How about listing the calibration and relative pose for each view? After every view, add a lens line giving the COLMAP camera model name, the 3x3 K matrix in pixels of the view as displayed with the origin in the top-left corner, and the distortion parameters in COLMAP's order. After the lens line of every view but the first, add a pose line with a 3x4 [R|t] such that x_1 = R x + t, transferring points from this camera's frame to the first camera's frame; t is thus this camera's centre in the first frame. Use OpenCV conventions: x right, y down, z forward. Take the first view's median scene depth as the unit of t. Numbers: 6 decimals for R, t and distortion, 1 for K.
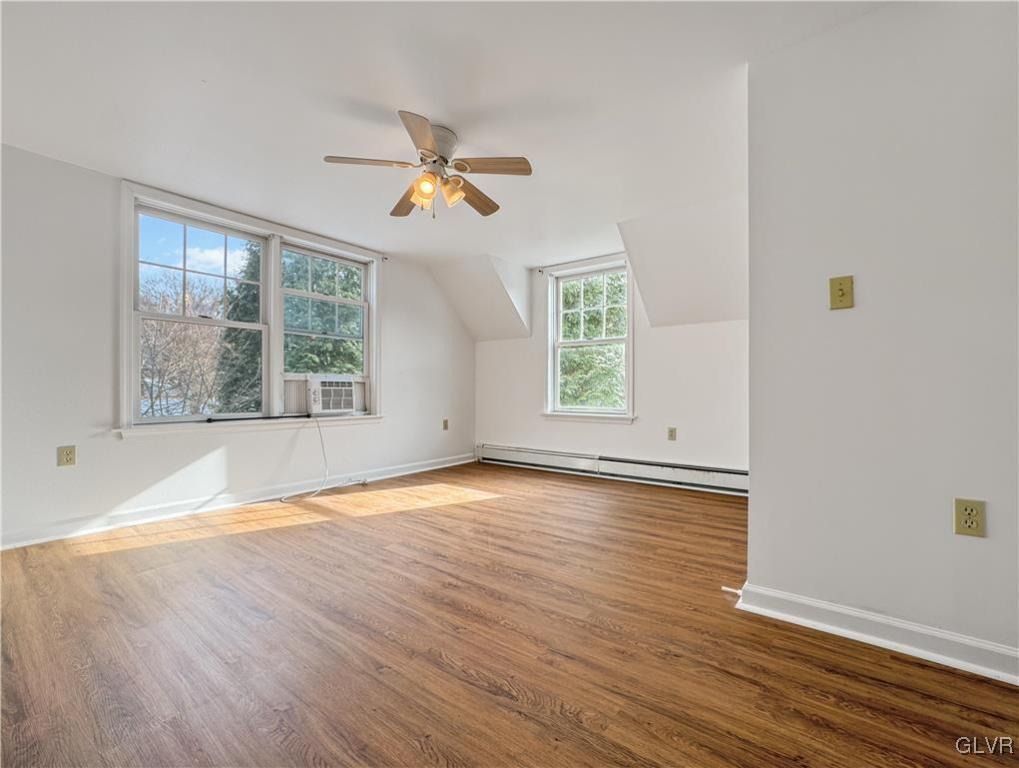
lens RADIAL K [[427.9, 0, 510.2], [0, 427.9, 388.4], [0, 0, 1]] dist [-0.009756, 0.001976]
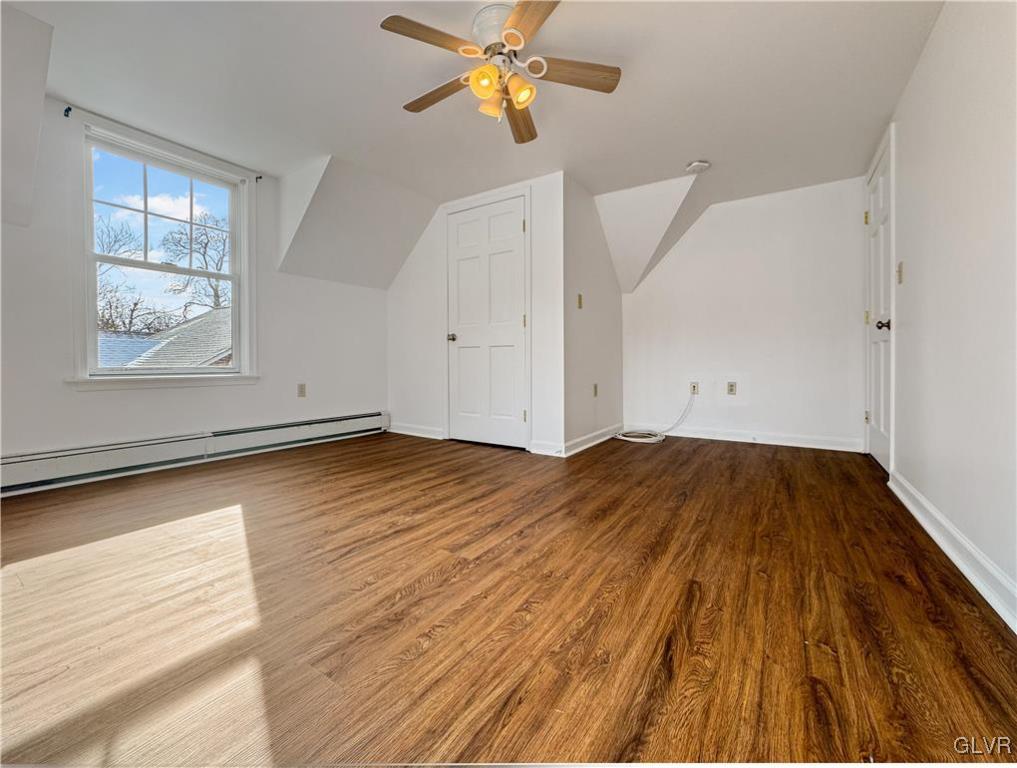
lens RADIAL K [[419.5, 0, 504.9], [0, 419.5, 375.1], [0, 0, 1]] dist [-0.025621, 0.003800]
pose [[-0.059851, -0.031163, 0.997721, -0.924827], [-0.007764, 0.999497, 0.030753, 0.065375], [-0.998177, -0.005905, -0.060063, 0.972945]]
